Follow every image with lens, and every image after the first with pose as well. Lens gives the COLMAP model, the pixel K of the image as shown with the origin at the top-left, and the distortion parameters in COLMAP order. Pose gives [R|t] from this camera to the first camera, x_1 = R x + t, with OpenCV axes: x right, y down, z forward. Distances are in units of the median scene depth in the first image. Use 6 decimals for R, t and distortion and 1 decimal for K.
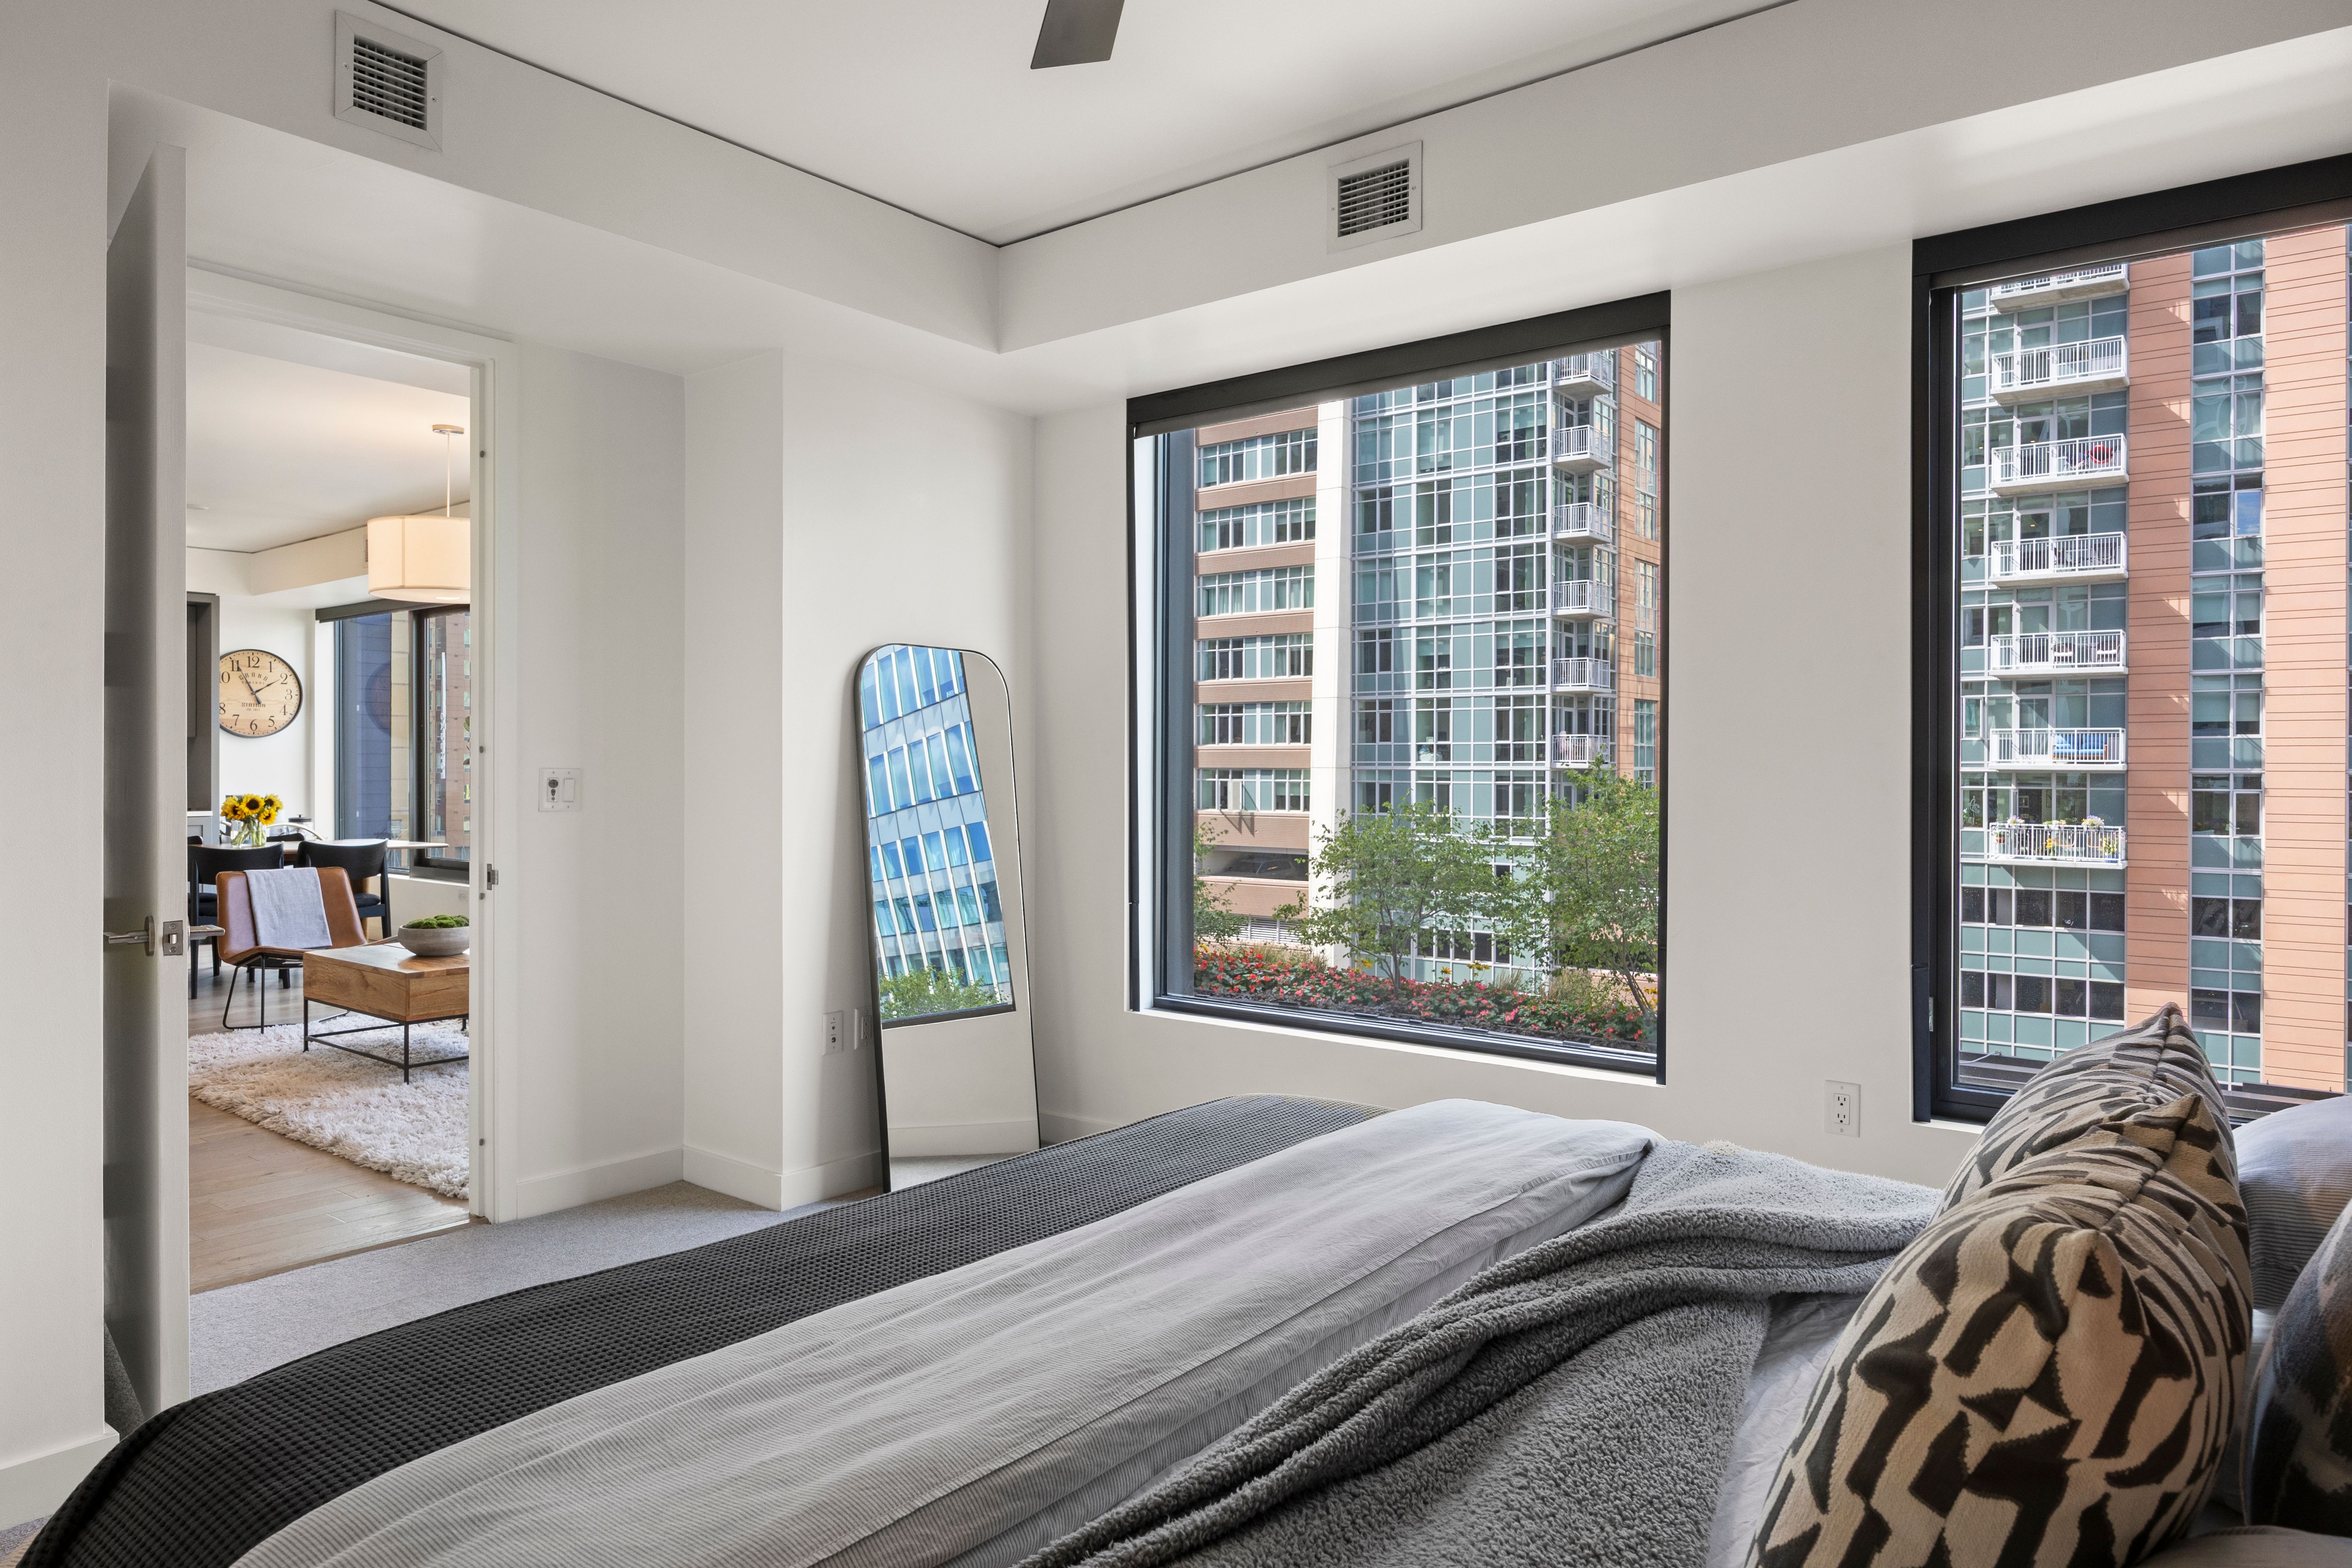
lens RADIAL K [[1466.7, 0, 1155.0], [0, 1466.7, 754.9], [0, 0, 1]] dist [0.004914, 0.001745]
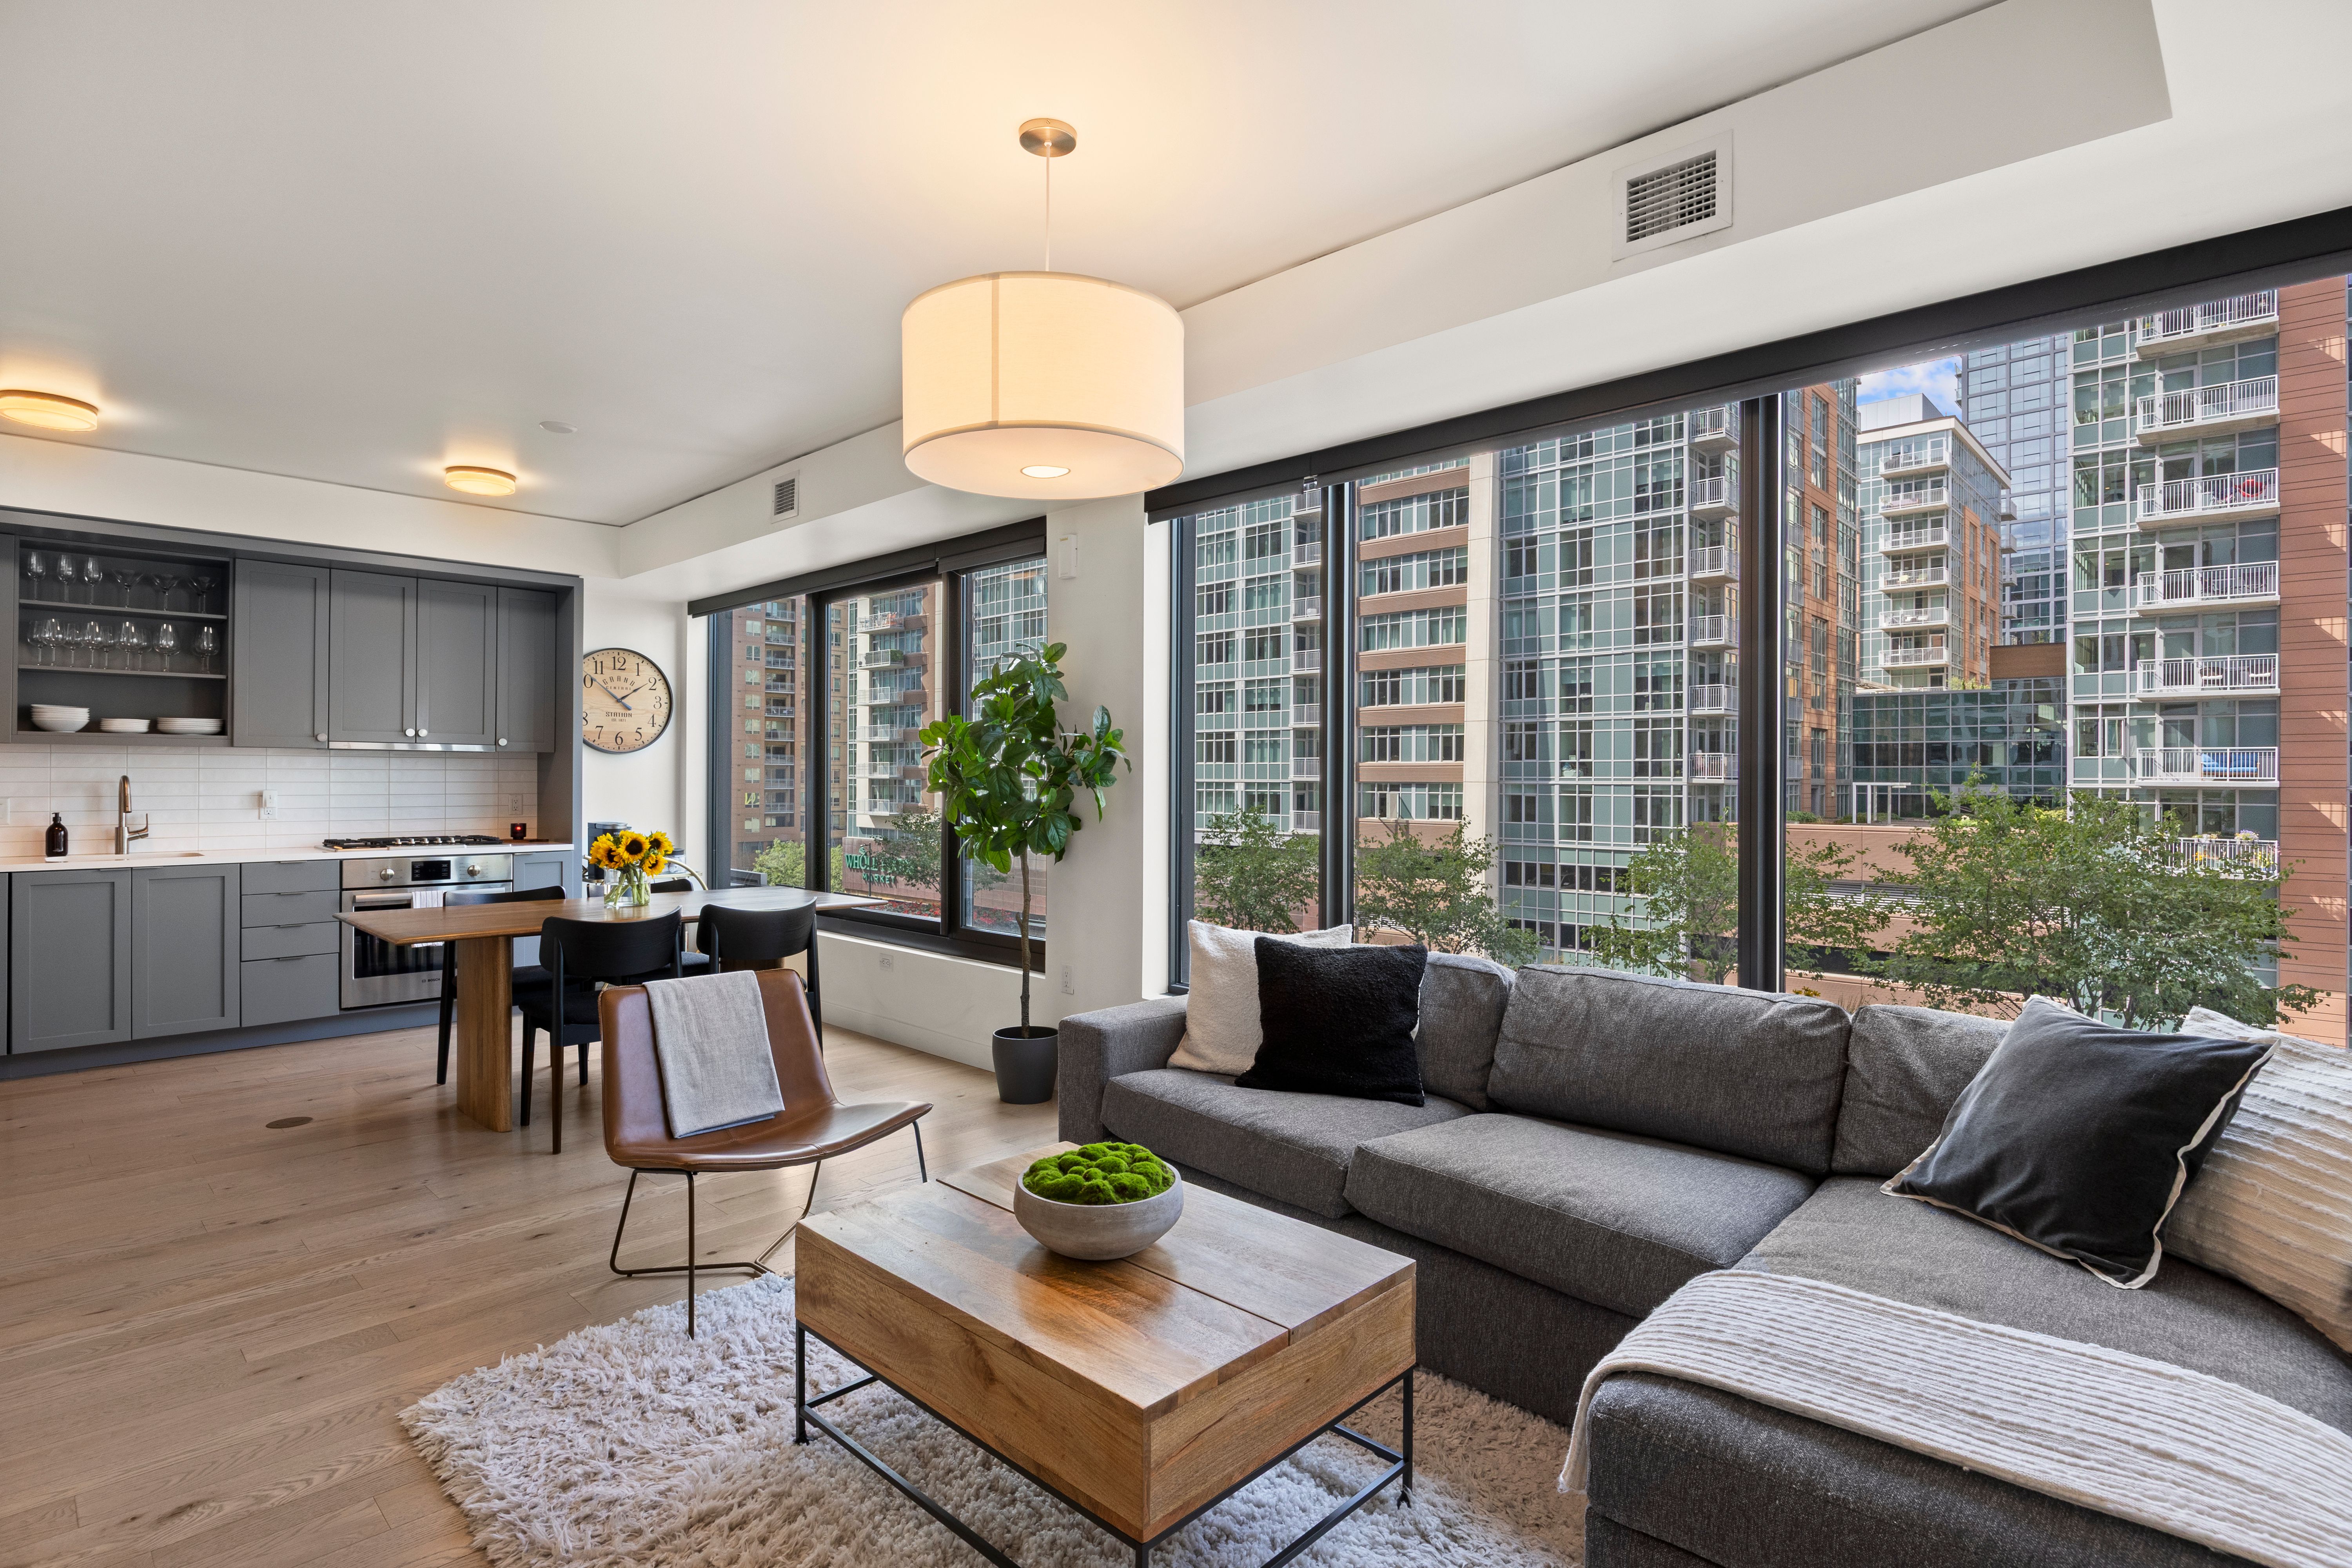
lens RADIAL K [[1160.2, 0, 1151.7], [0, 1160.2, 774.0], [0, 0, 1]] dist [-0.005117, -0.001275]
pose [[0.995240, 0.001746, -0.097435, -0.060723], [-0.001393, 0.999992, 0.003687, -0.000705], [0.097440, -0.003534, 0.995235, 0.091586]]
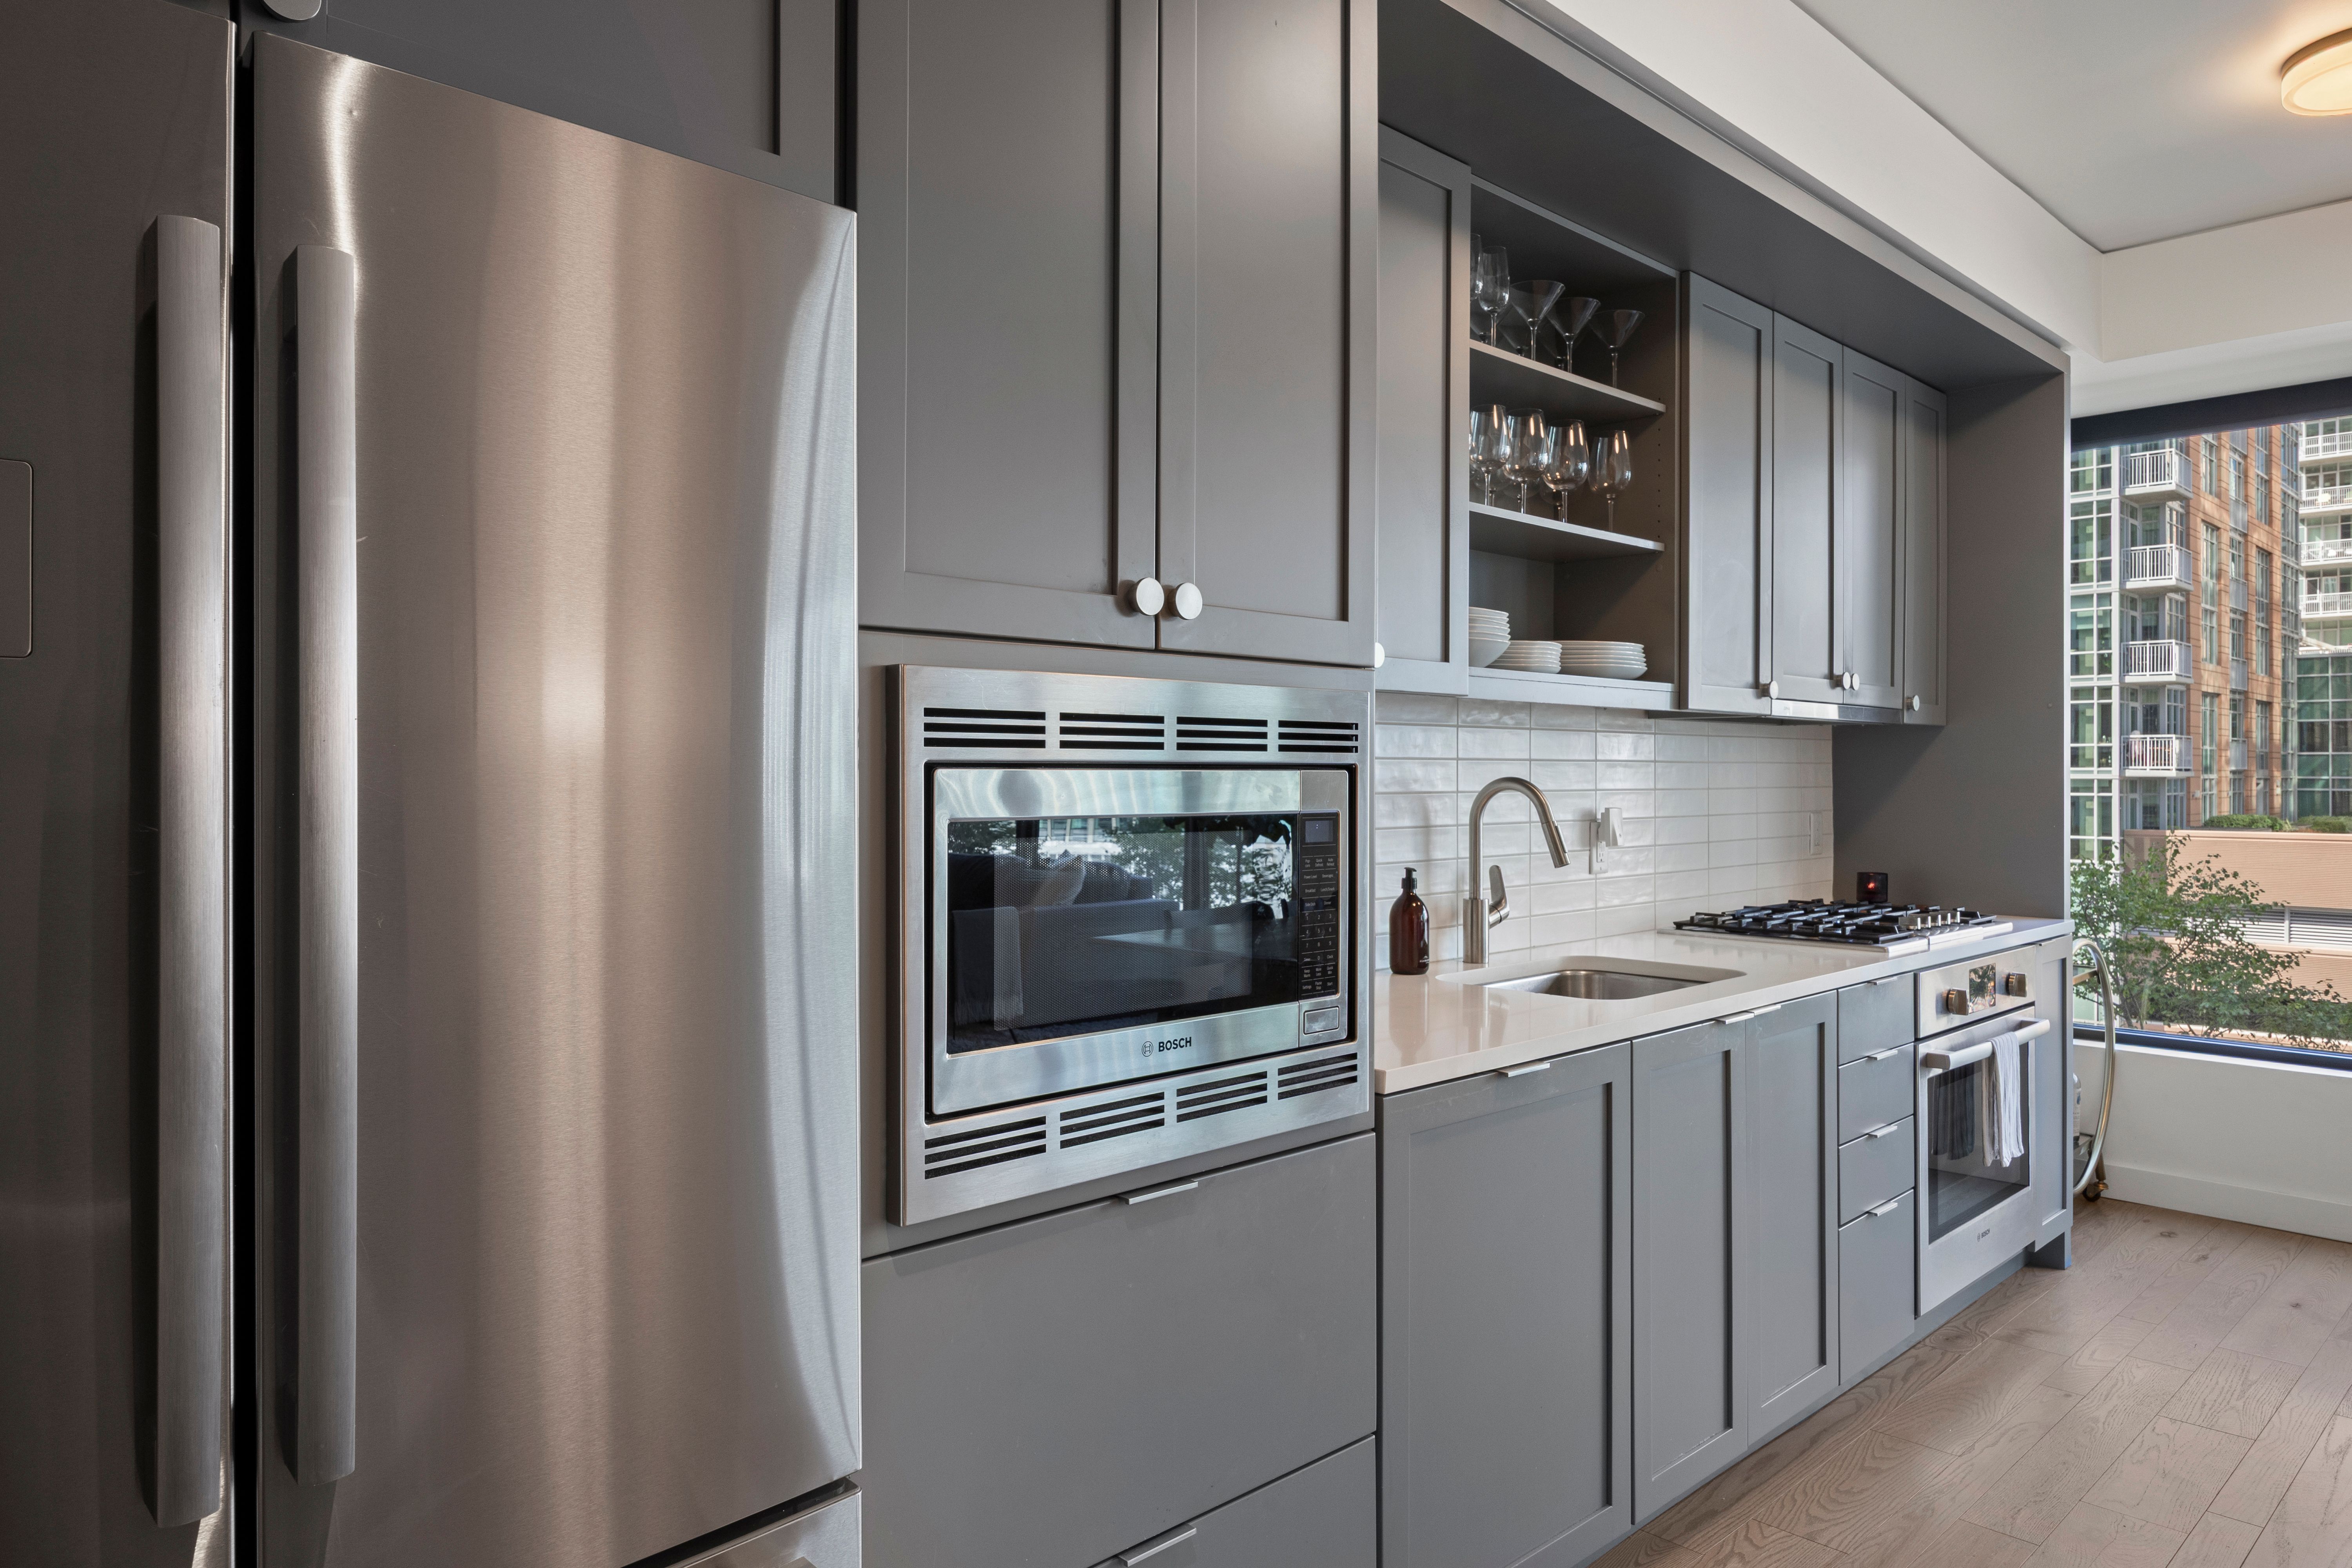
lens RADIAL K [[1483.2, 0, 1173.7], [0, 1483.2, 771.9], [0, 0, 1]] dist [0.014982, 0.004488]
pose [[0.993995, -0.002034, -0.109405, -0.191086], [0.002799, 0.999973, 0.006839, -0.000681], [0.109388, -0.007104, 0.993974, 0.135993]]
